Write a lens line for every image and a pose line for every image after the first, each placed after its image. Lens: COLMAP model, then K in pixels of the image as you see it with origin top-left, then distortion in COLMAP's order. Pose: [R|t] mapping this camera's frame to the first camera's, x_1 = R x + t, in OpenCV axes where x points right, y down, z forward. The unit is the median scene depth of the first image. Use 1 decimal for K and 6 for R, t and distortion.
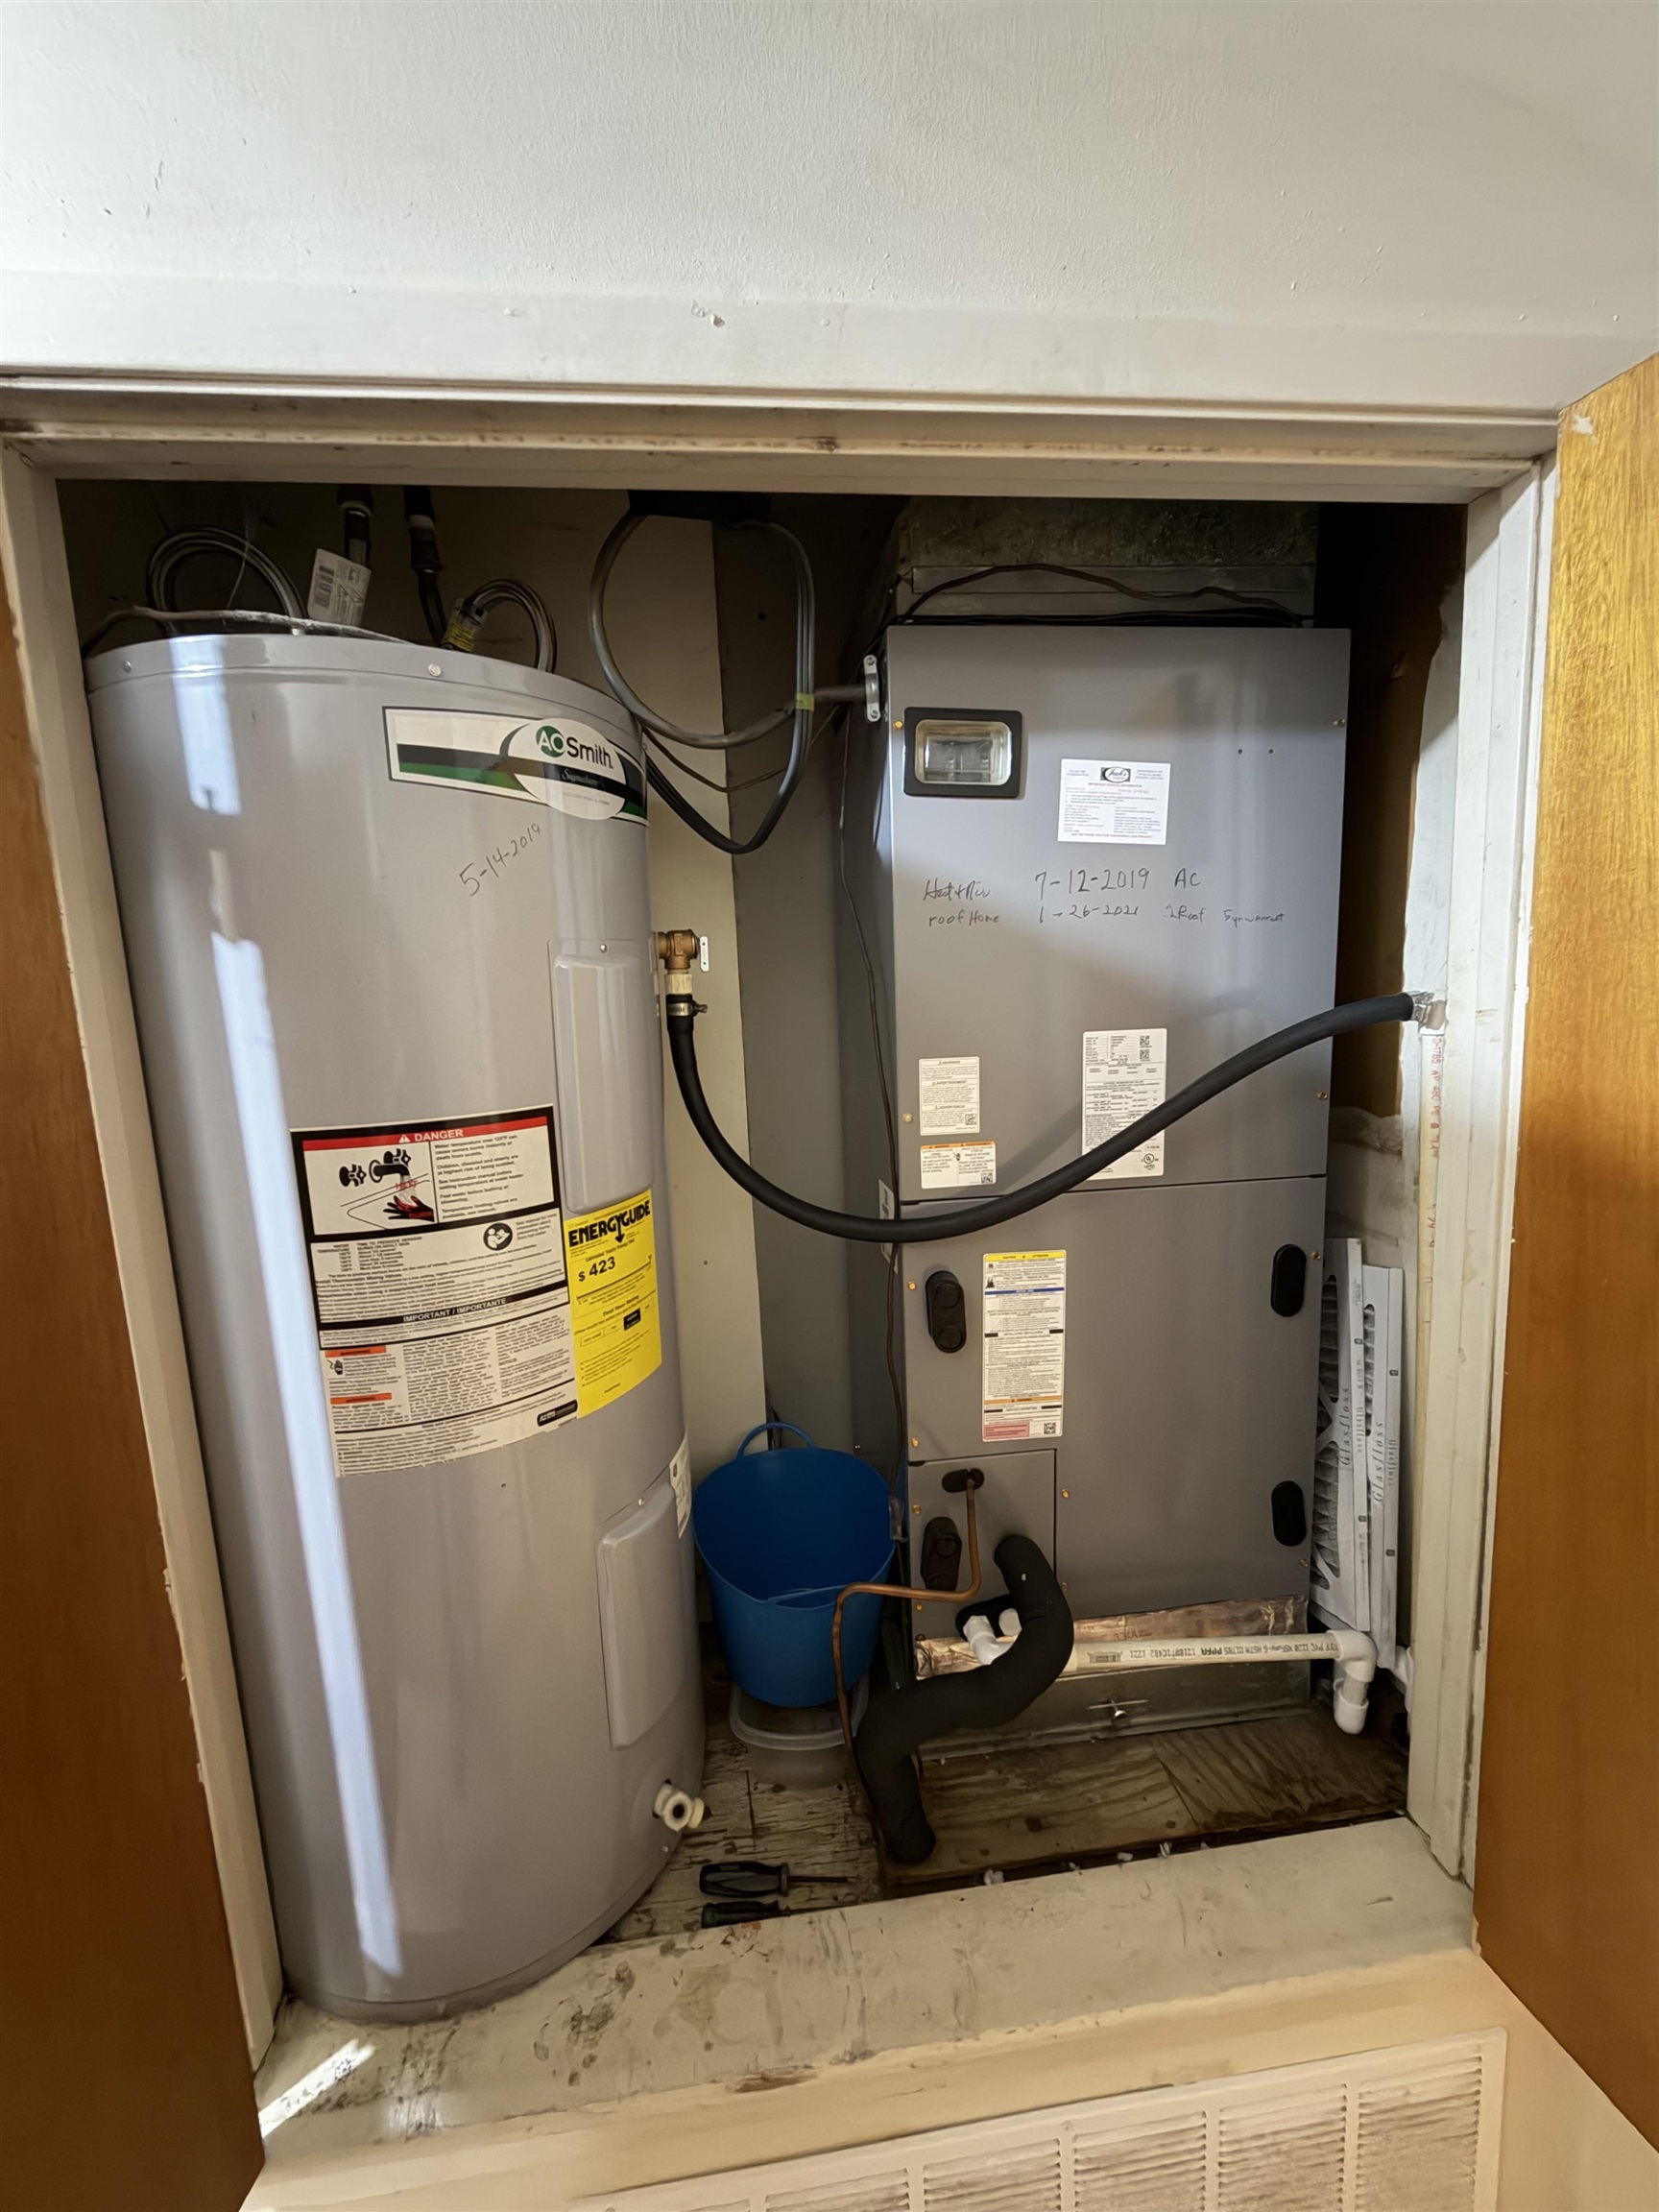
lens RADIAL K [[884.2, 0, 826.6], [0, 884.2, 1104.1], [0, 0, 1]] dist [-0.003995, -0.000608]
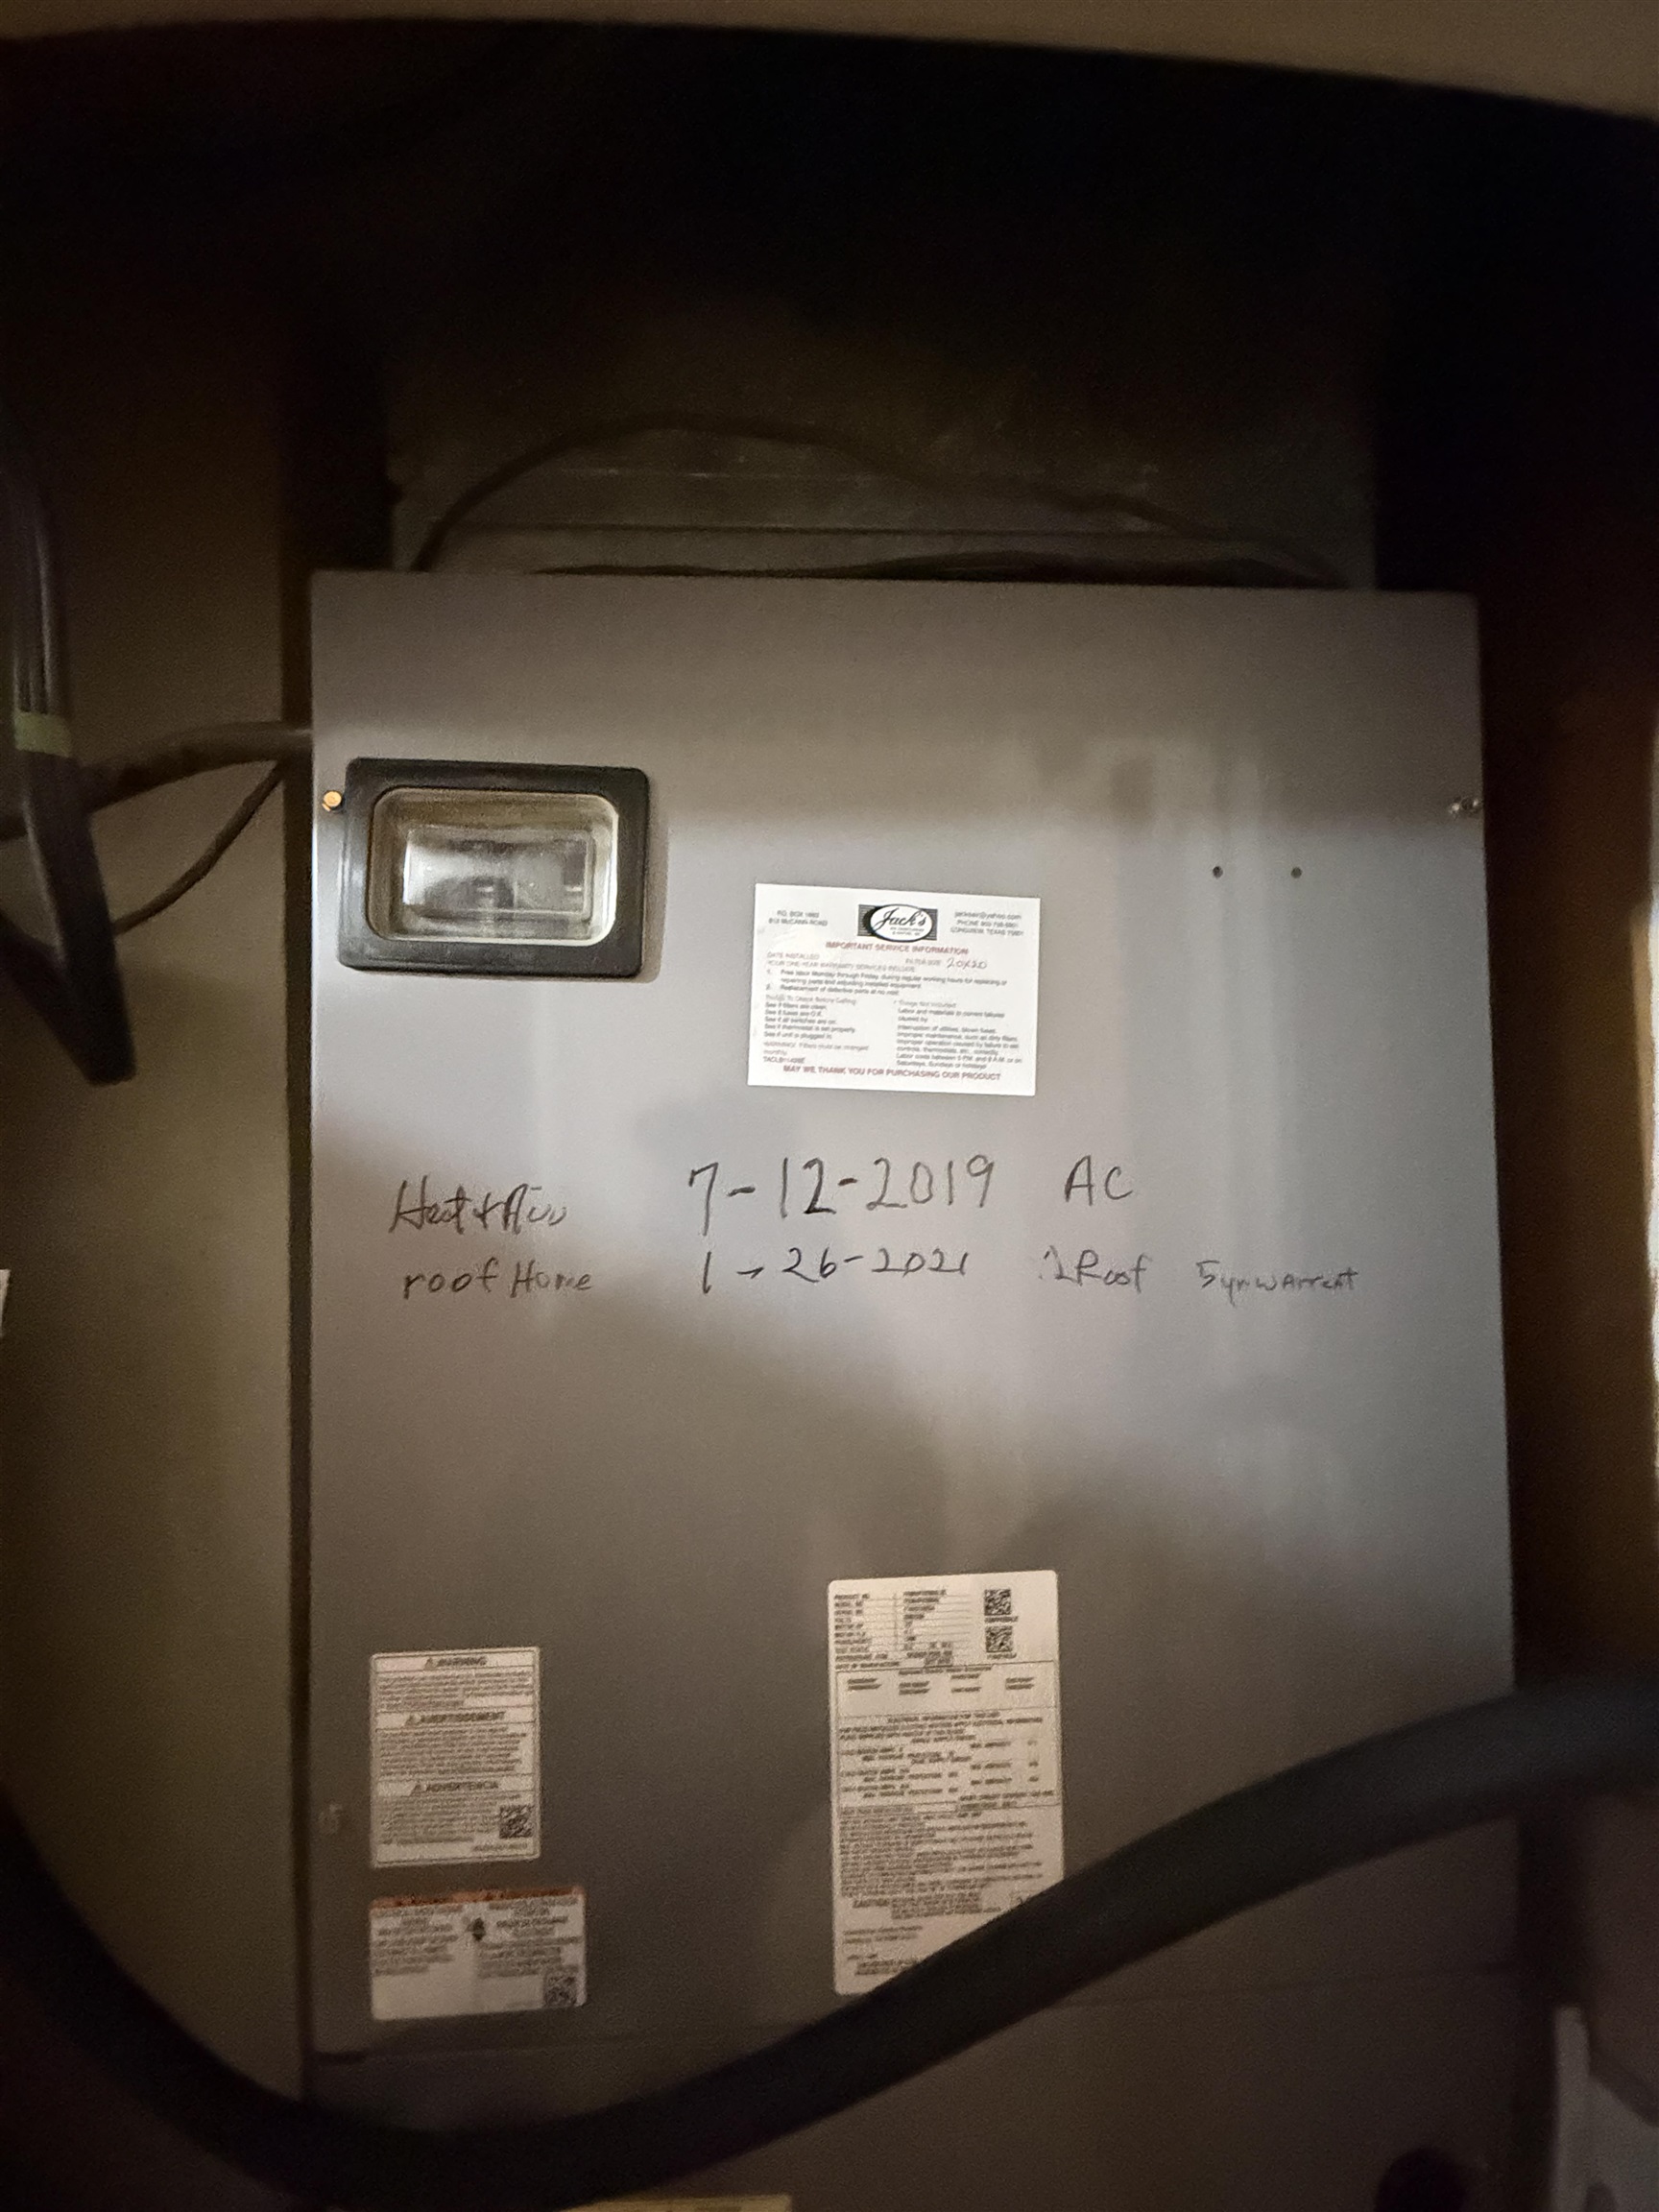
lens RADIAL K [[884.2, 0, 831.6], [0, 884.2, 1104.9], [0, 0, 1]] dist [-0.003995, -0.000608]
pose [[0.999082, 0.020247, -0.037756, 0.308155], [-0.026121, 0.986411, -0.162208, -0.223935], [0.033959, 0.163045, 0.986034, 0.611743]]
